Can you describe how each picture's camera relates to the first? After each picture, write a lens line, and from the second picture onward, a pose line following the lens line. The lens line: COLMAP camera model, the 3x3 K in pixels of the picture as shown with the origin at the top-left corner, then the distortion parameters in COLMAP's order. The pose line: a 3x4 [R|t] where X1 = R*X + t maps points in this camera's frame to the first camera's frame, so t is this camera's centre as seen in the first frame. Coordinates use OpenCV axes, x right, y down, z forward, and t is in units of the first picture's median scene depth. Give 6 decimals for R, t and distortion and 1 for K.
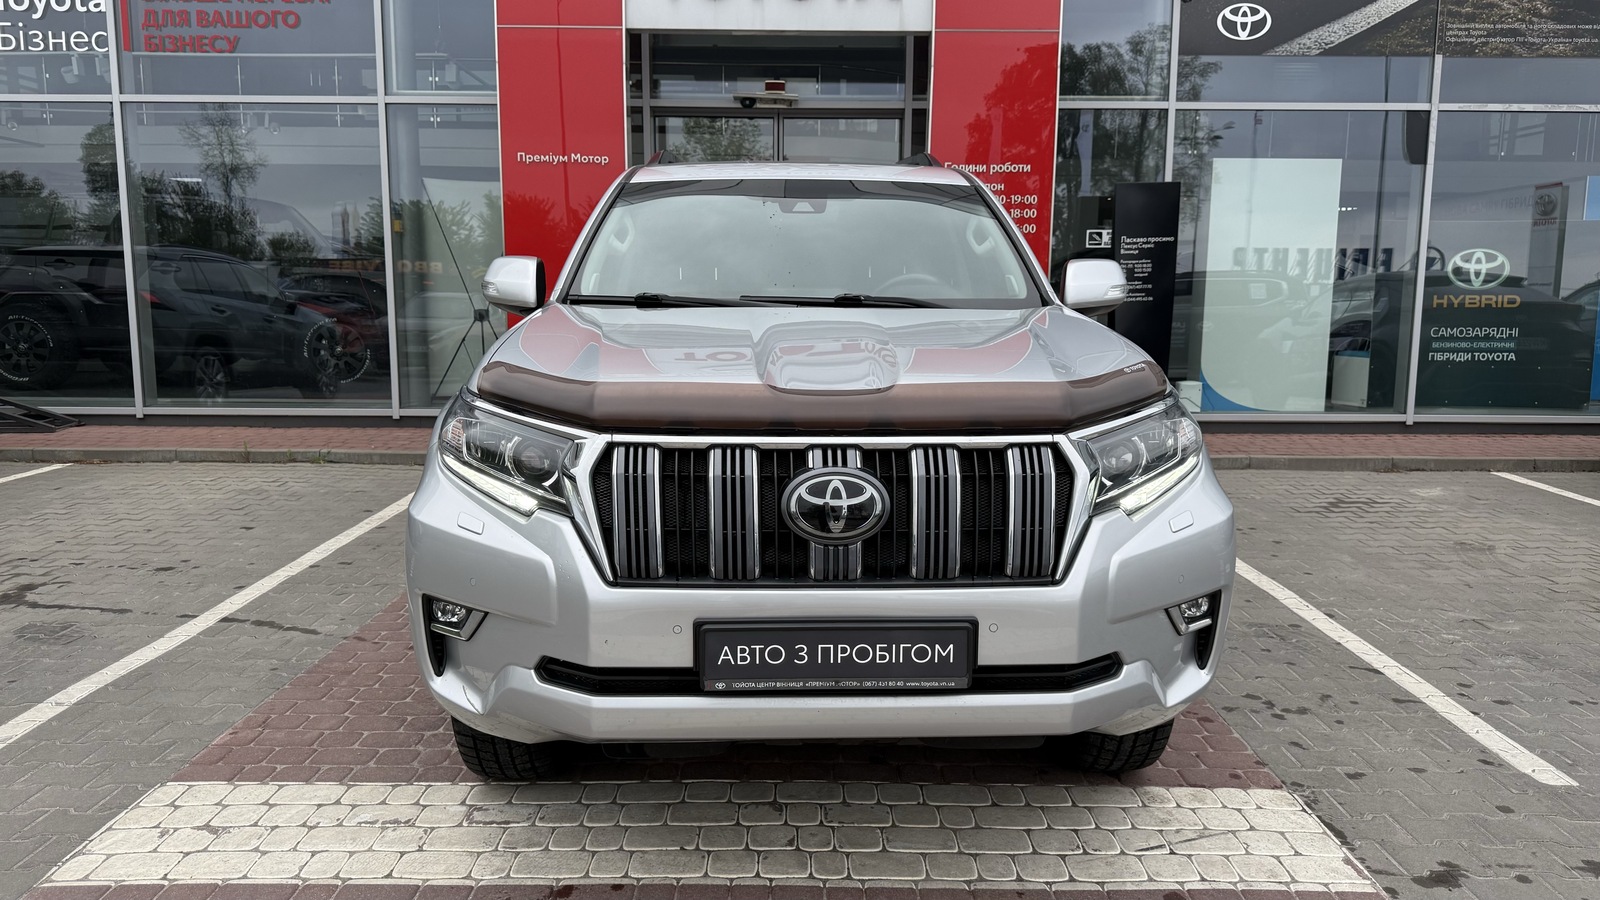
lens RADIAL K [[1148.2, 0, 803.8], [0, 1148.2, 447.5], [0, 0, 1]] dist [0.006641, -0.008913]
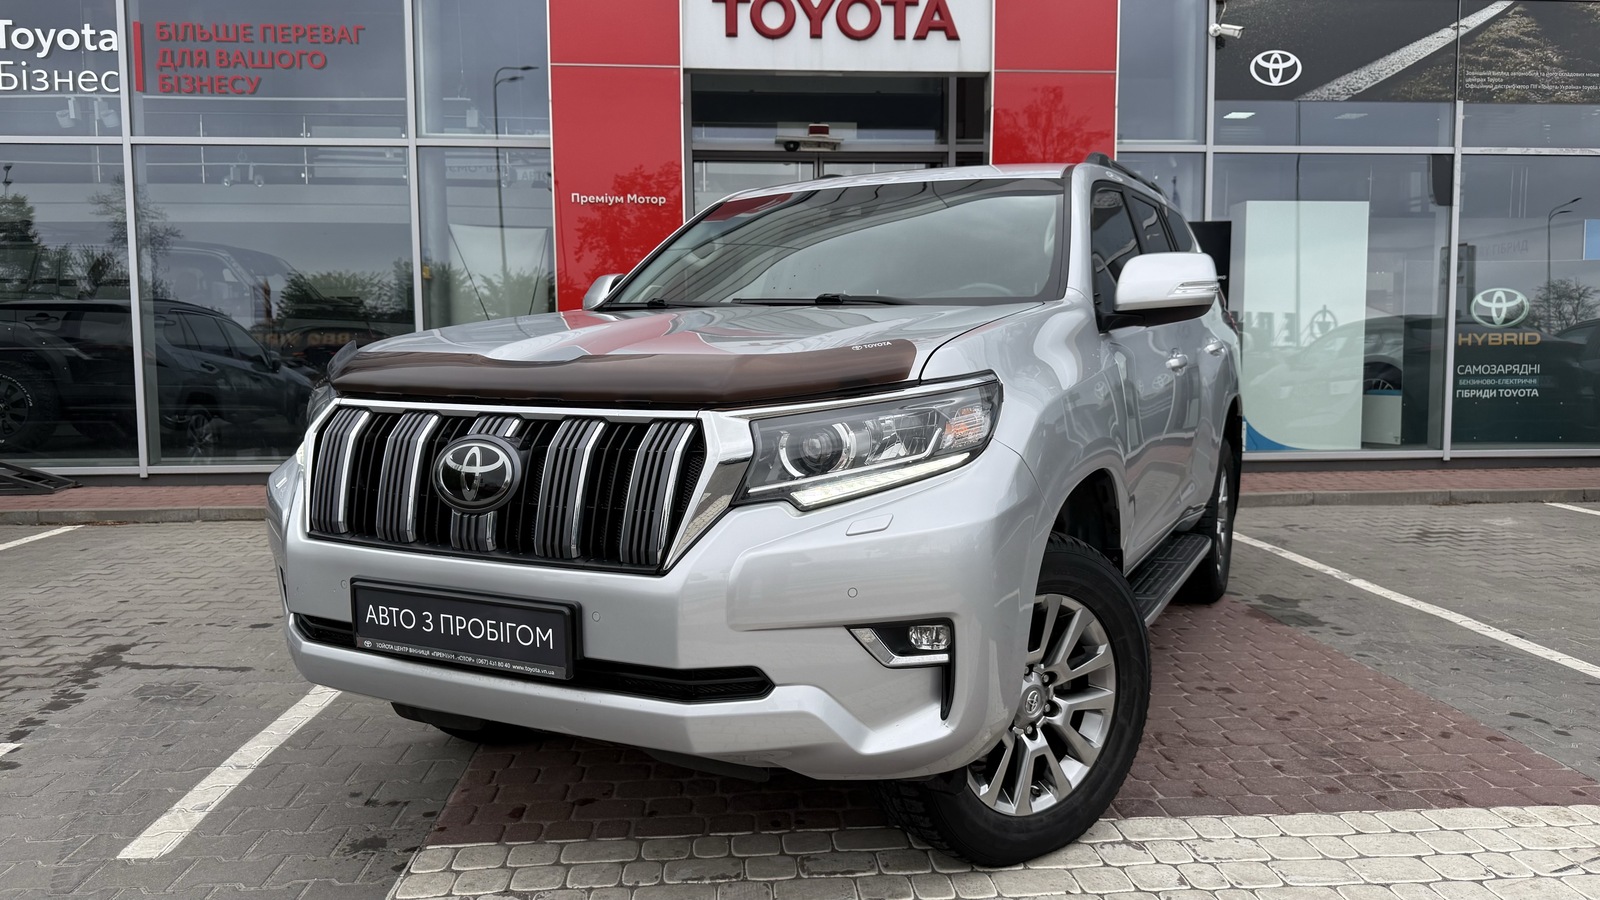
lens RADIAL K [[1148.5, 0, 799.1], [0, 1148.5, 444.5], [0, 0, 1]] dist [0.008229, -0.010610]
pose [[0.997375, -0.017118, 0.070358, -0.117028], [0.021448, 0.997892, -0.061256, 0.016688], [-0.069161, 0.062605, 0.995639, 0.032887]]
